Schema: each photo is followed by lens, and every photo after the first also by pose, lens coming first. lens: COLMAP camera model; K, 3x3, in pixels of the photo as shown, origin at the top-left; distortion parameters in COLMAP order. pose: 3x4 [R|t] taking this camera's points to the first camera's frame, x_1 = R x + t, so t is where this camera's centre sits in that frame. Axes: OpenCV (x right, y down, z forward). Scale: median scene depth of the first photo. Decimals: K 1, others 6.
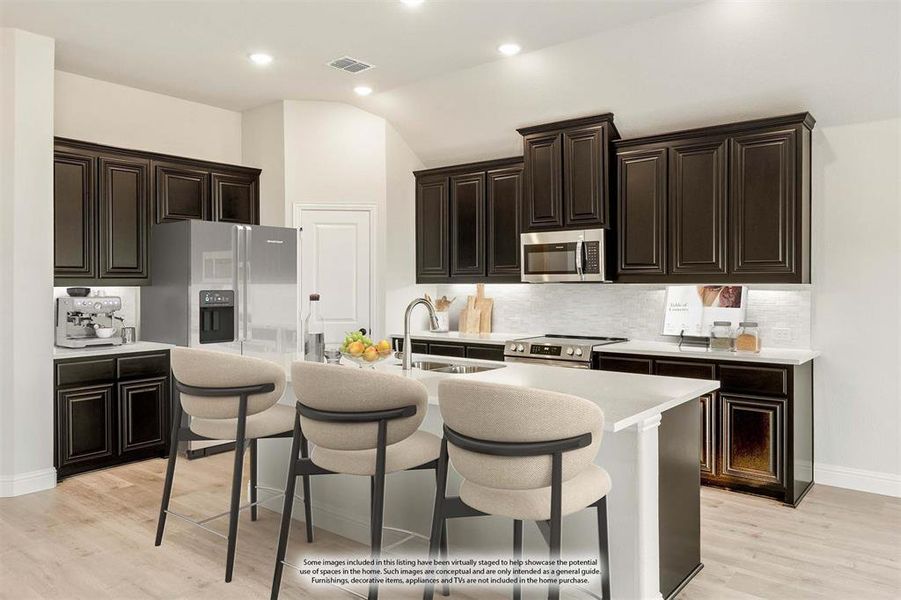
lens RADIAL K [[630.1, 0, 475.5], [0, 630.1, 285.4], [0, 0, 1]] dist [0.001279, -0.001890]
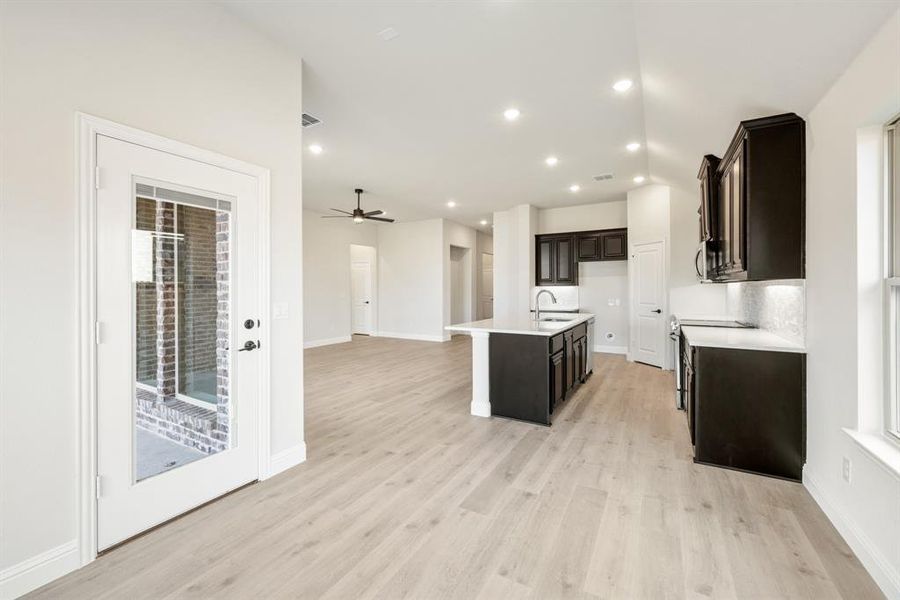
lens RADIAL K [[362.8, 0, 454.9], [0, 362.8, 287.0], [0, 0, 1]] dist [0.004029, -0.000144]
pose [[0.152902, -0.001976, -0.988239, 0.841122], [0.001653, 0.999997, -0.001744, 0.008572], [0.988240, -0.001367, 0.152905, 0.317613]]
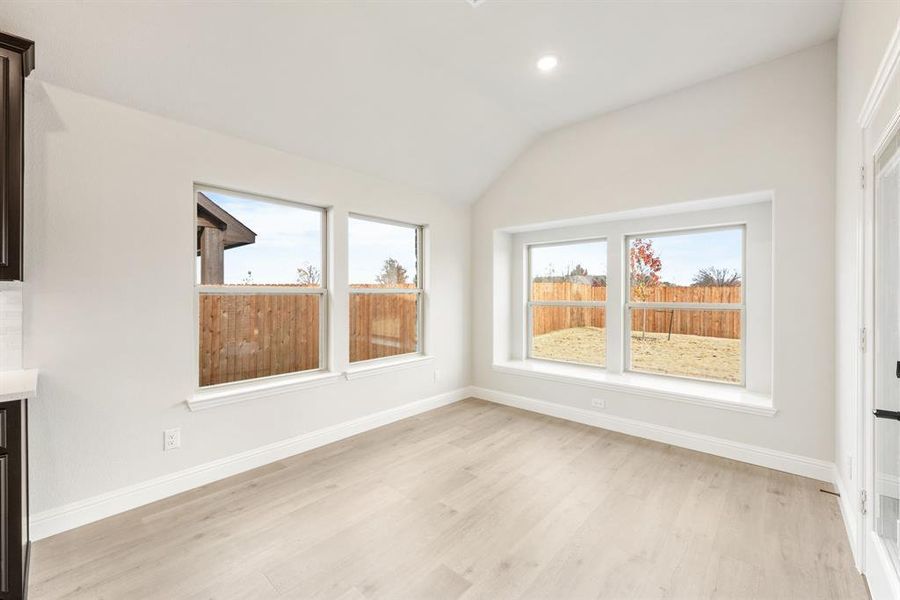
lens RADIAL K [[362.8, 0, 449.3], [0, 362.8, 294.5], [0, 0, 1]] dist [0.004029, -0.000144]
pose [[0.073264, -0.000744, 0.997312, 0.112053], [-0.000890, 0.999999, 0.000811, 0.010133], [-0.997312, -0.000947, 0.073263, 0.383059]]
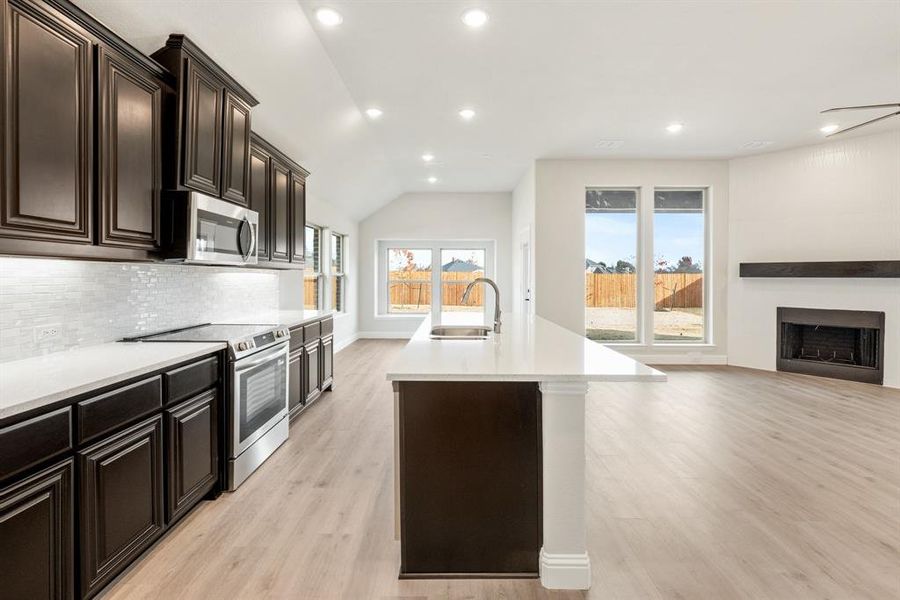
lens RADIAL K [[386.6, 0, 459.3], [0, 386.6, 284.2], [0, 0, 1]] dist [0.000038, -0.000148]
pose [[-0.630472, -0.018131, 0.776000, -0.458578], [-0.004835, 0.999799, 0.019433, 0.011300], [-0.776197, 0.008500, -0.630433, 1.059879]]
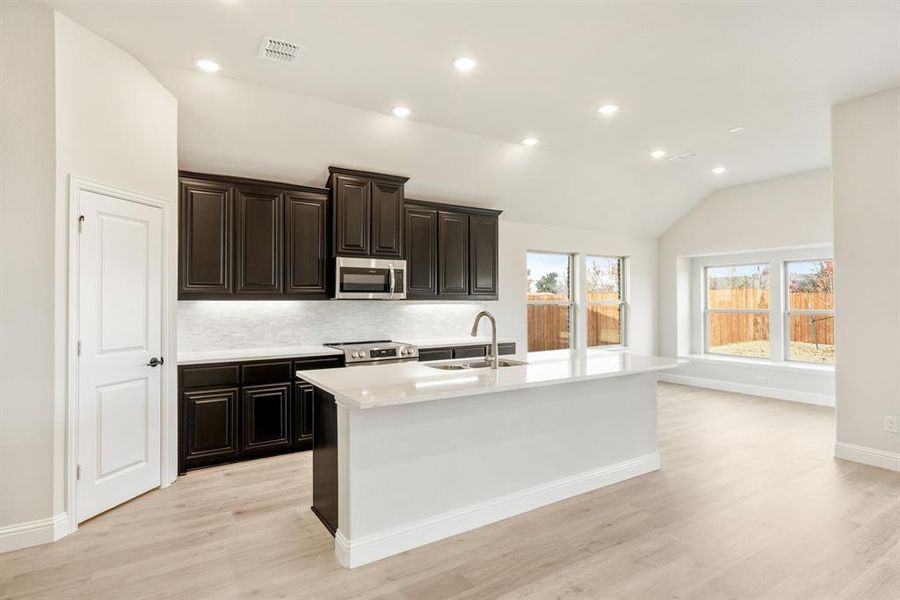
lens RADIAL K [[475.0, 0, 449.2], [0, 475.0, 297.8], [0, 0, 1]] dist [0.001525, -0.002048]
pose [[0.331145, 0.007301, 0.943552, -0.694226], [0.003875, 0.999951, -0.009098, 0.001080], [-0.943572, 0.006669, 0.331101, 0.525331]]
